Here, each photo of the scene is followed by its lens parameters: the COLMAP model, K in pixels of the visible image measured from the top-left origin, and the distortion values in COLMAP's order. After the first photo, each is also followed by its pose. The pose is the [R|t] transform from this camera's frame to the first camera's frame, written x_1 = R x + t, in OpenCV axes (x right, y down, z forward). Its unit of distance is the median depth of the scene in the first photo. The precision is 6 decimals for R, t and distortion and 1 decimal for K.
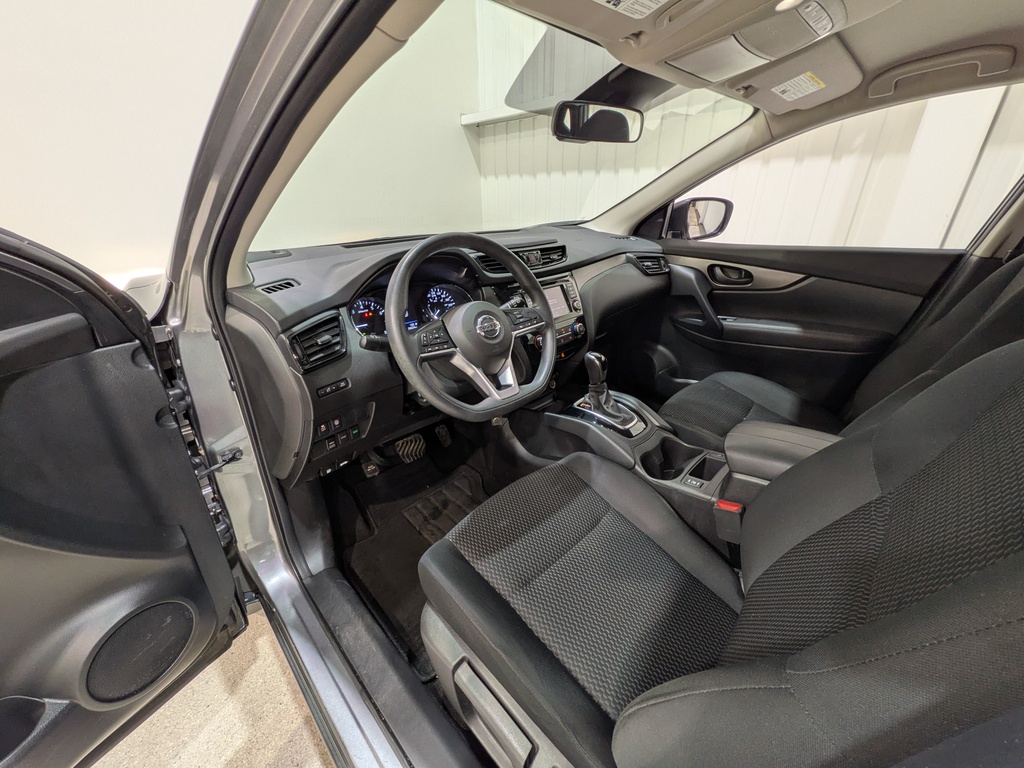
lens RADIAL K [[404.2, 0, 510.3], [0, 404.2, 380.1], [0, 0, 1]] dist [0.000798, 0.000100]
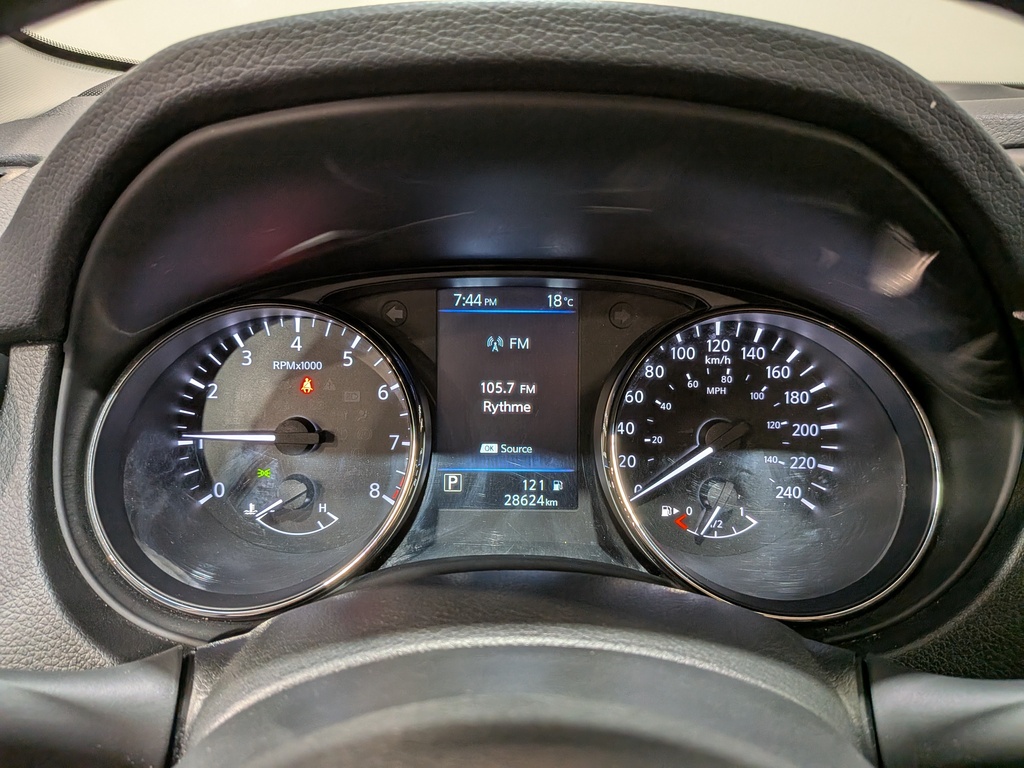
lens RADIAL K [[730.8, 0, 521.3], [0, 730.8, 372.2], [0, 0, 1]] dist [0.068124, -0.126822]
pose [[0.716073, 0.283832, -0.637713, -0.041520], [-0.303230, 0.949378, 0.082058, -0.194311], [0.628721, 0.134614, 0.765891, 0.665915]]
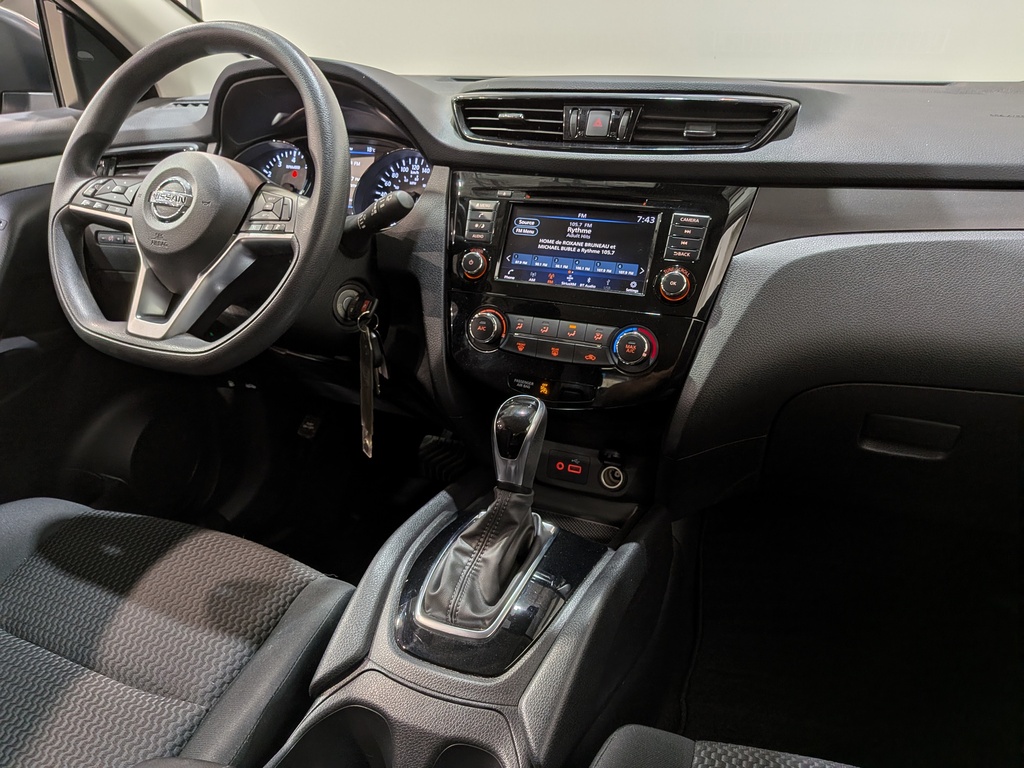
lens RADIAL K [[723.5, 0, 510.7], [0, 723.5, 400.2], [0, 0, 1]] dist [0.085856, -0.148025]
pose [[0.395876, 0.392771, -0.830068, 0.704493], [-0.387821, 0.890857, 0.236576, -0.207254], [0.832393, 0.228263, 0.504994, 0.667800]]
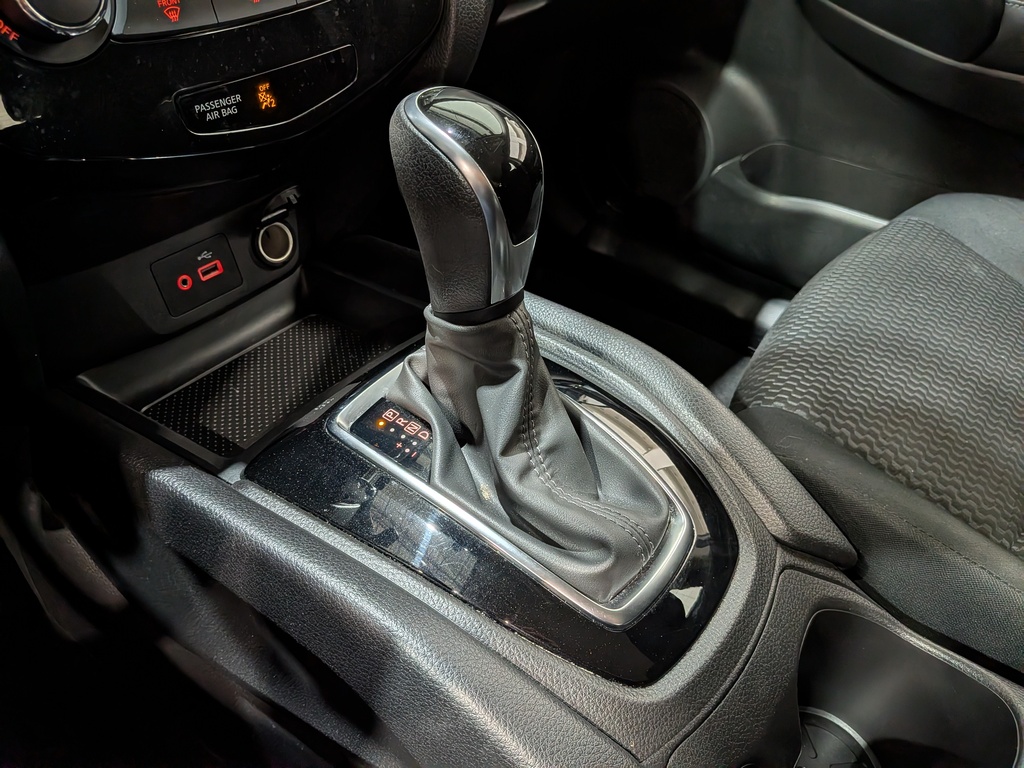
lens RADIAL K [[761.4, 0, 483.4], [0, 761.4, 395.4], [0, 0, 1]] dist [-0.007180, -0.001376]
pose [[0.985913, -0.002631, 0.167240, 0.169632], [-0.054256, 0.940780, 0.334648, -0.059415], [-0.158217, -0.339007, 0.927384, 0.712770]]
